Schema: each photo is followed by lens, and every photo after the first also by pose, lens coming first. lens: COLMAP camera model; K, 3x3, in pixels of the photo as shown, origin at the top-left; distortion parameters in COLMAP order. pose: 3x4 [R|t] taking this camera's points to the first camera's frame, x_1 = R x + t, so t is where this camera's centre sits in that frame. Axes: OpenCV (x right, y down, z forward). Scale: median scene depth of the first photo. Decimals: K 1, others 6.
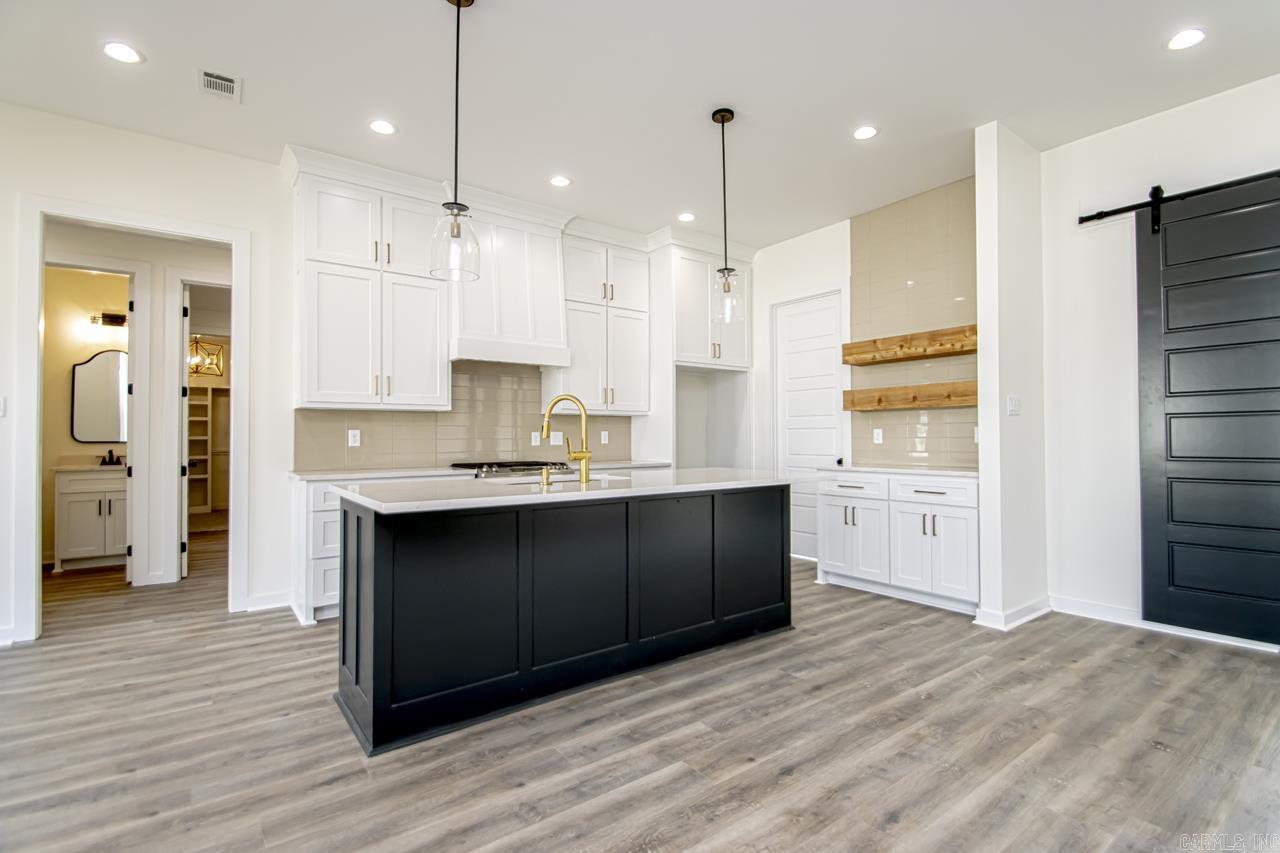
lens RADIAL K [[617.7, 0, 633.5], [0, 617.7, 444.7], [0, 0, 1]] dist [0.017828, -0.005959]
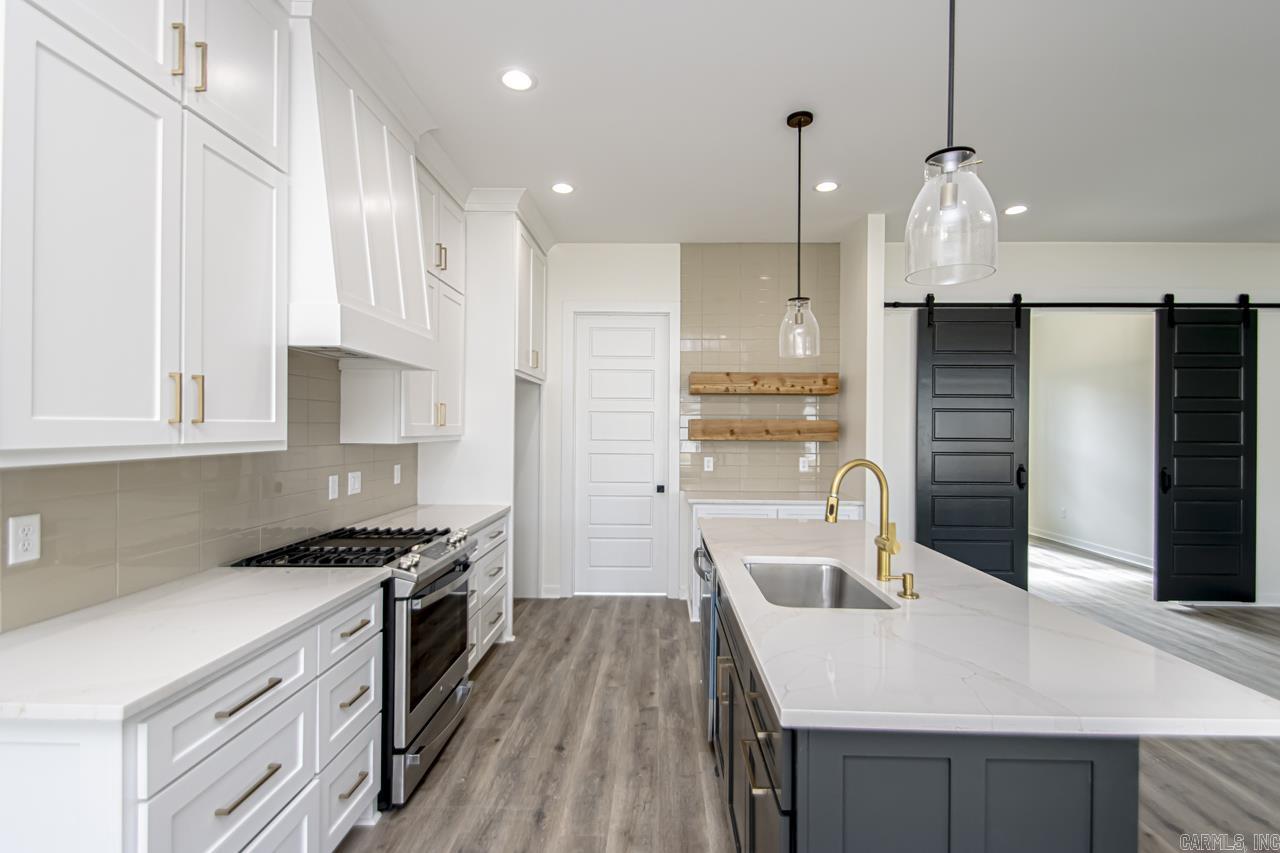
lens RADIAL K [[617.7, 0, 643.1], [0, 617.7, 446.2], [0, 0, 1]] dist [0.017828, -0.005959]
pose [[0.588540, -0.018805, 0.808249, -0.600280], [-0.002626, 0.999680, 0.025171, -0.082927], [-0.808464, -0.016937, 0.588302, 0.581856]]
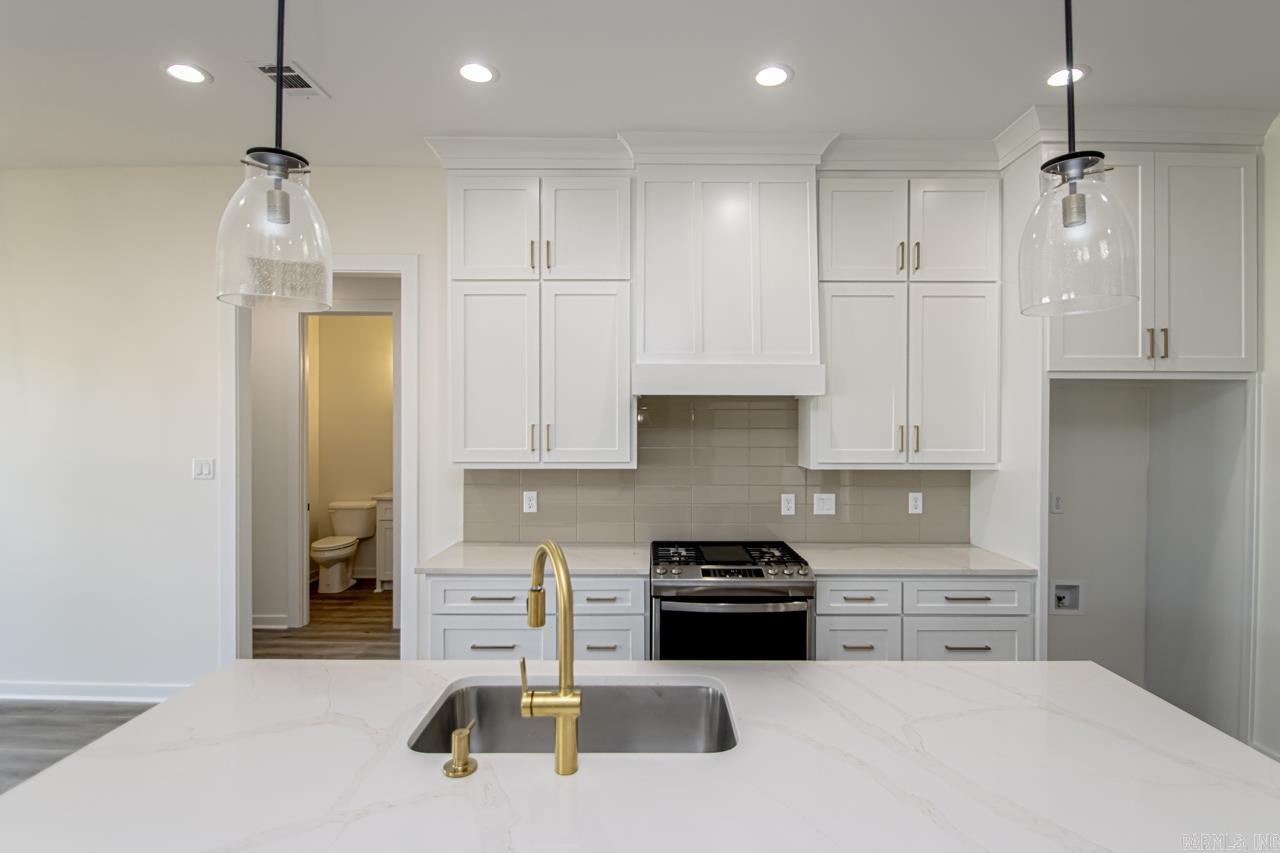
lens RADIAL K [[639.3, 0, 638.5], [0, 639.3, 438.7], [0, 0, 1]] dist [-0.004106, -0.001254]
pose [[0.803742, 0.014038, -0.594813, 0.146322], [-0.004222, 0.999831, 0.017892, -0.118306], [0.594964, -0.011869, 0.803665, 0.504171]]
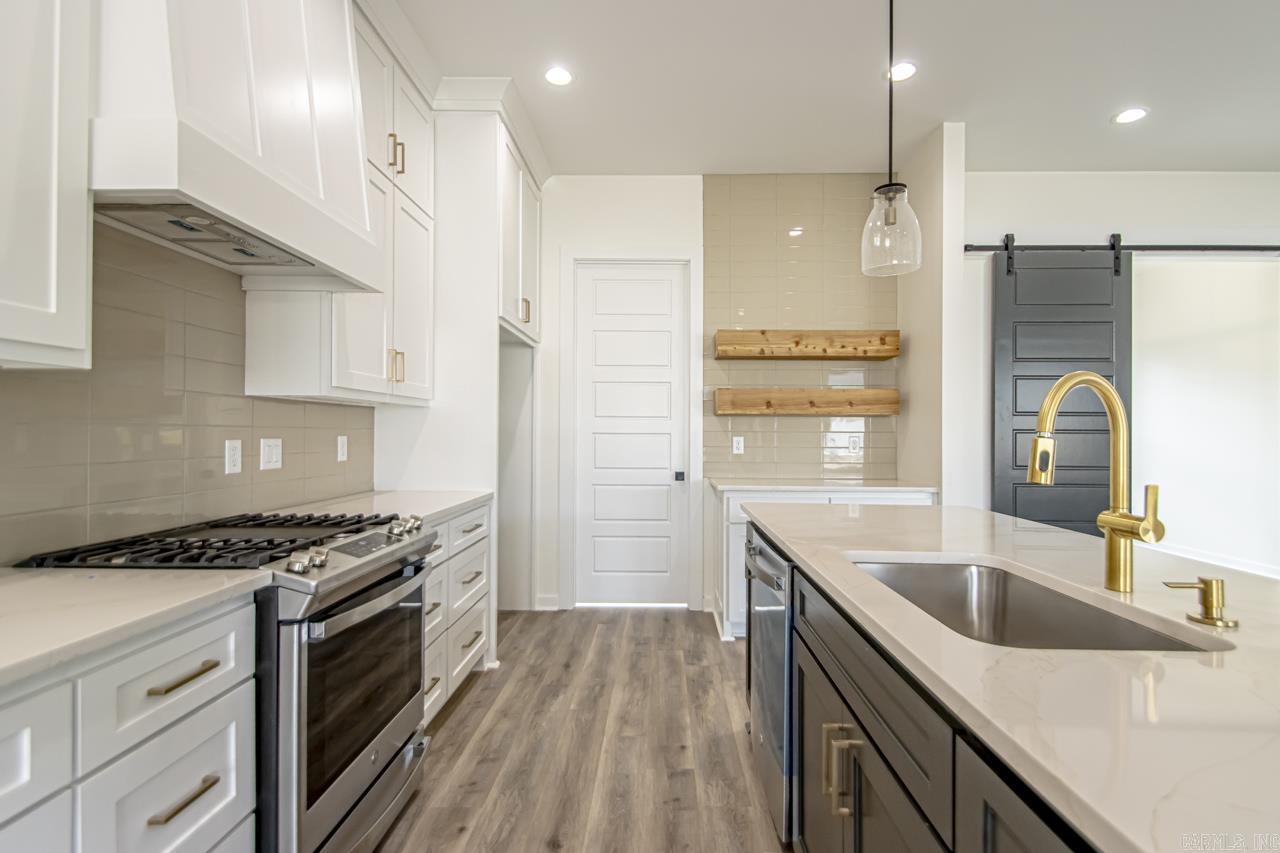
lens RADIAL K [[617.7, 0, 639.7], [0, 617.7, 432.9], [0, 0, 1]] dist [0.017828, -0.005959]
pose [[0.591881, 0.005000, 0.806010, -0.435698], [0.001686, 0.999971, -0.007441, -0.028924], [-0.806024, 0.005763, 0.591855, 0.734338]]
